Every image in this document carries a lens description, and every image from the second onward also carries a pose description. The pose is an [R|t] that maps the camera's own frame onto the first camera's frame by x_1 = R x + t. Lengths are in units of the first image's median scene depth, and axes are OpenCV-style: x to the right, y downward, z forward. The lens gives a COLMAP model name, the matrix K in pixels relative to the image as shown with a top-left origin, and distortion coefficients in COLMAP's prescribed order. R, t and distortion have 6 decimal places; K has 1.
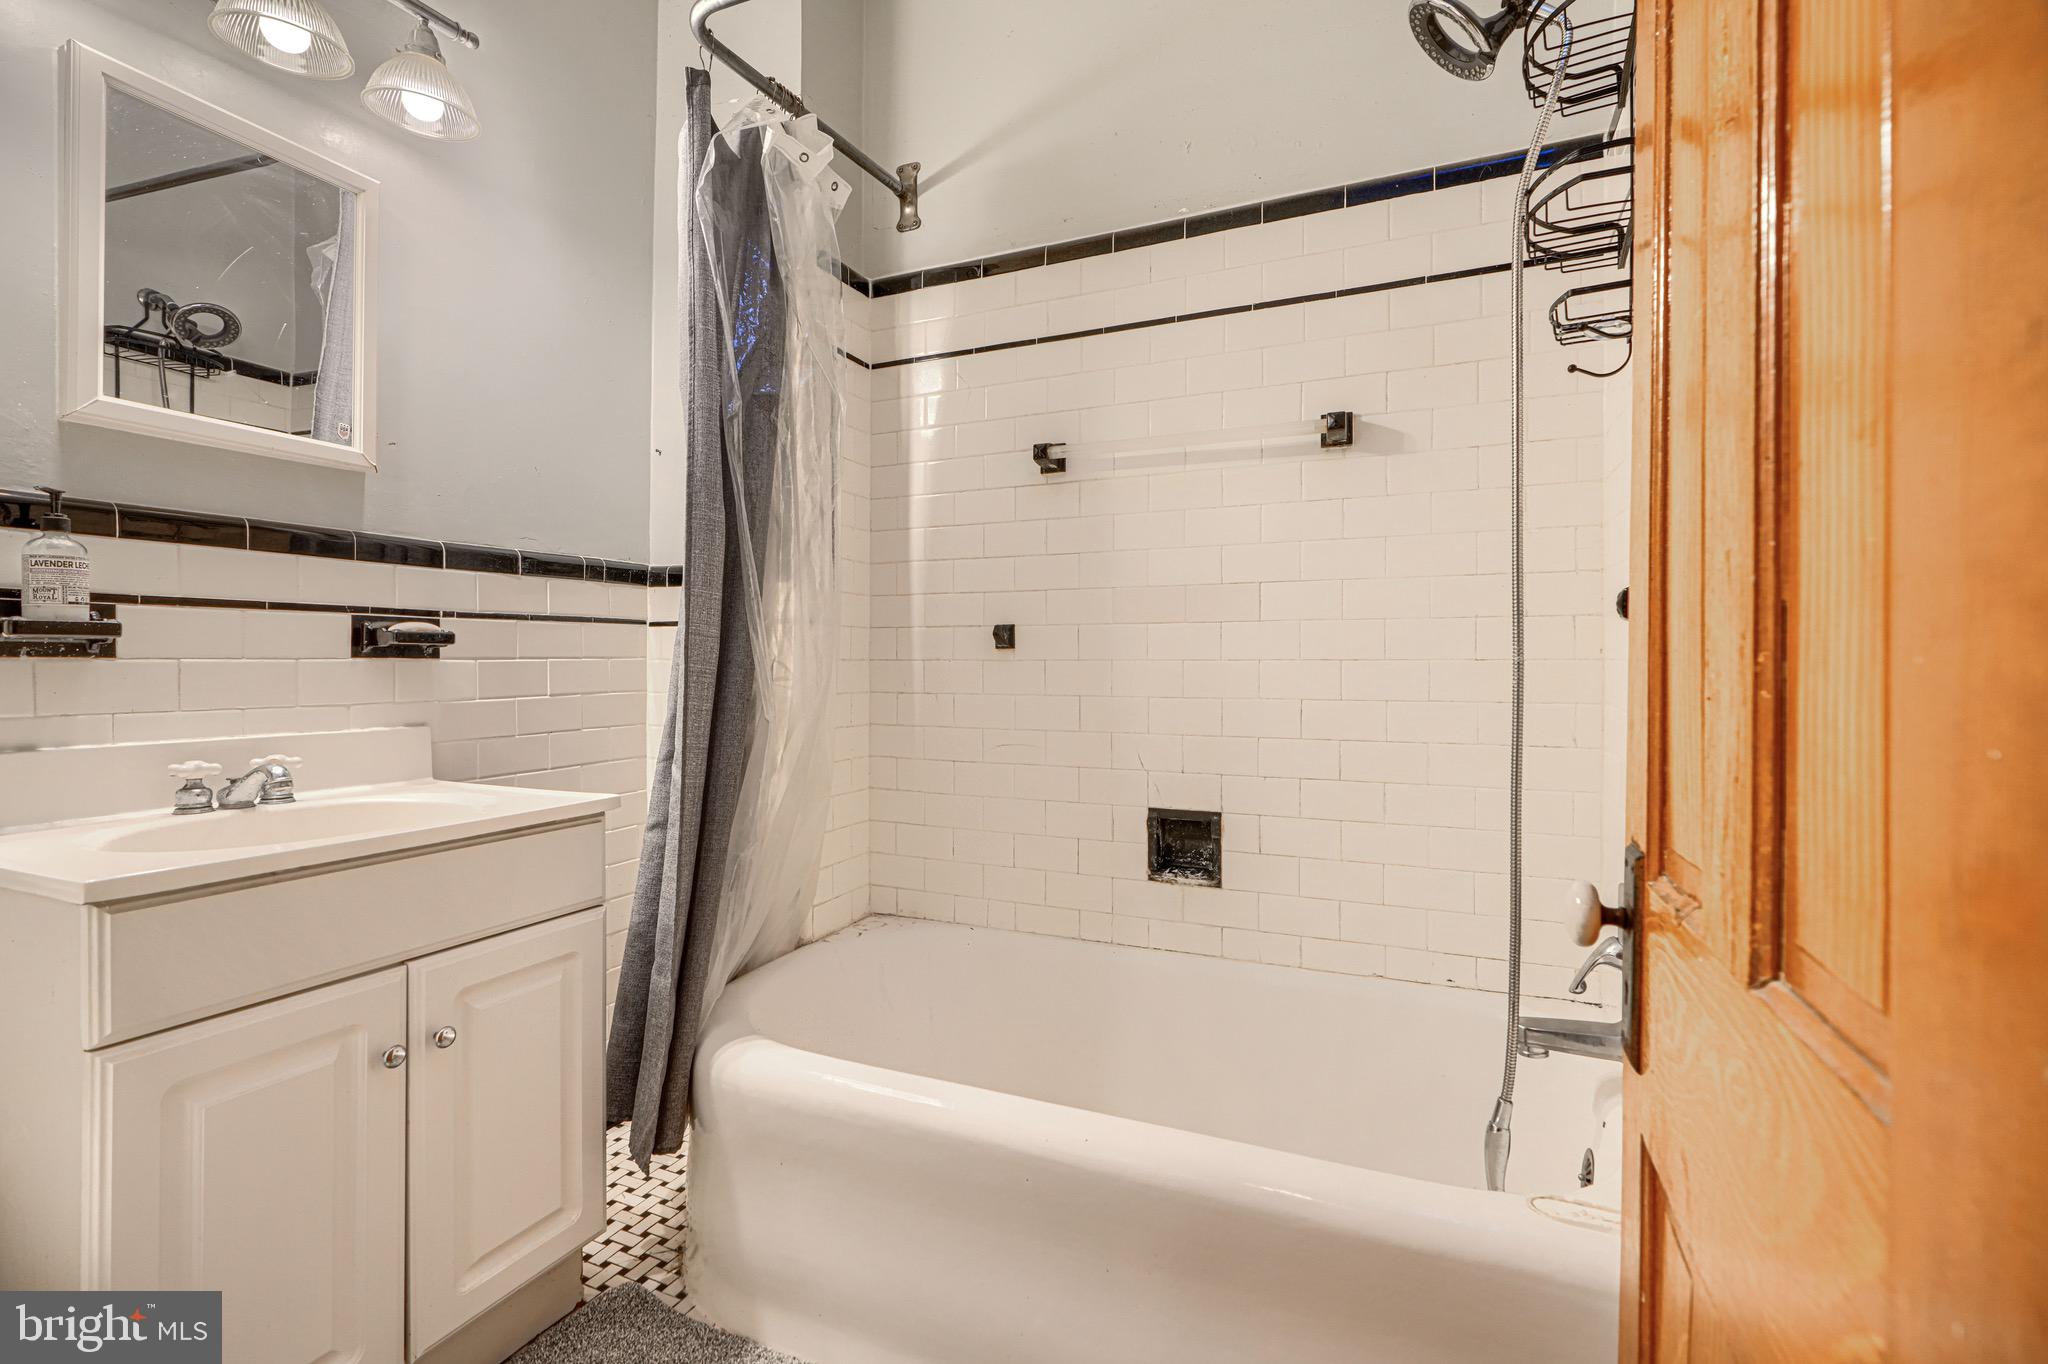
lens RADIAL K [[913.5, 0, 991.6], [0, 913.5, 639.5], [0, 0, 1]] dist [-0.000726, -0.000250]
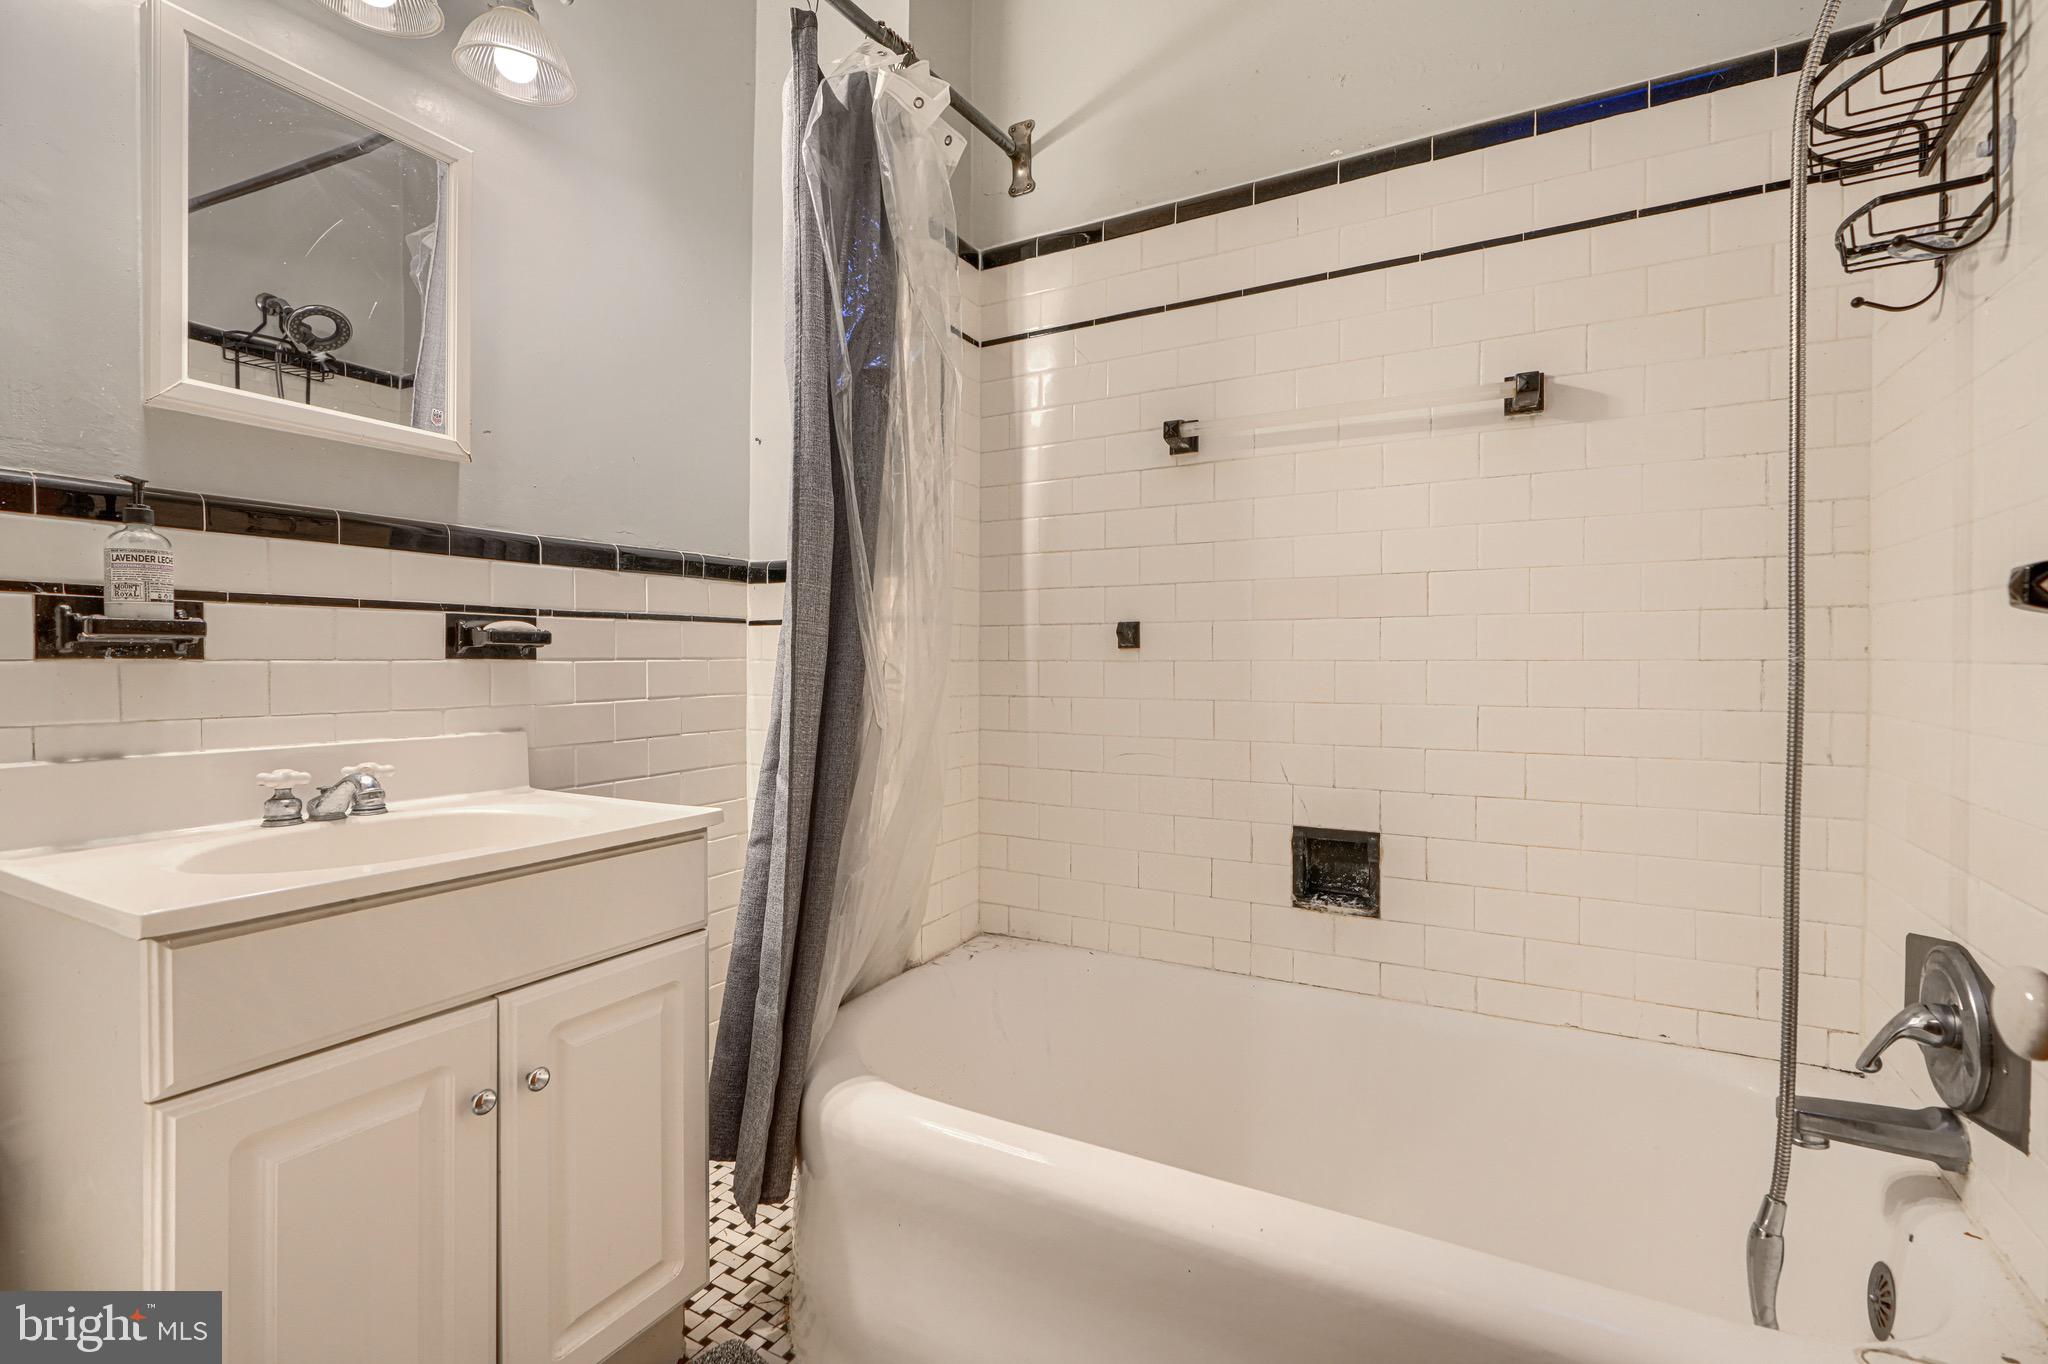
lens RADIAL K [[913.5, 0, 991.6], [0, 913.5, 639.5], [0, 0, 1]] dist [-0.000726, -0.000250]
pose [[0.995886, -0.002474, -0.090582, -0.052043], [0.002501, 0.999997, 0.000193, 0.001236], [0.090582, -0.000419, 0.995889, 0.106422]]
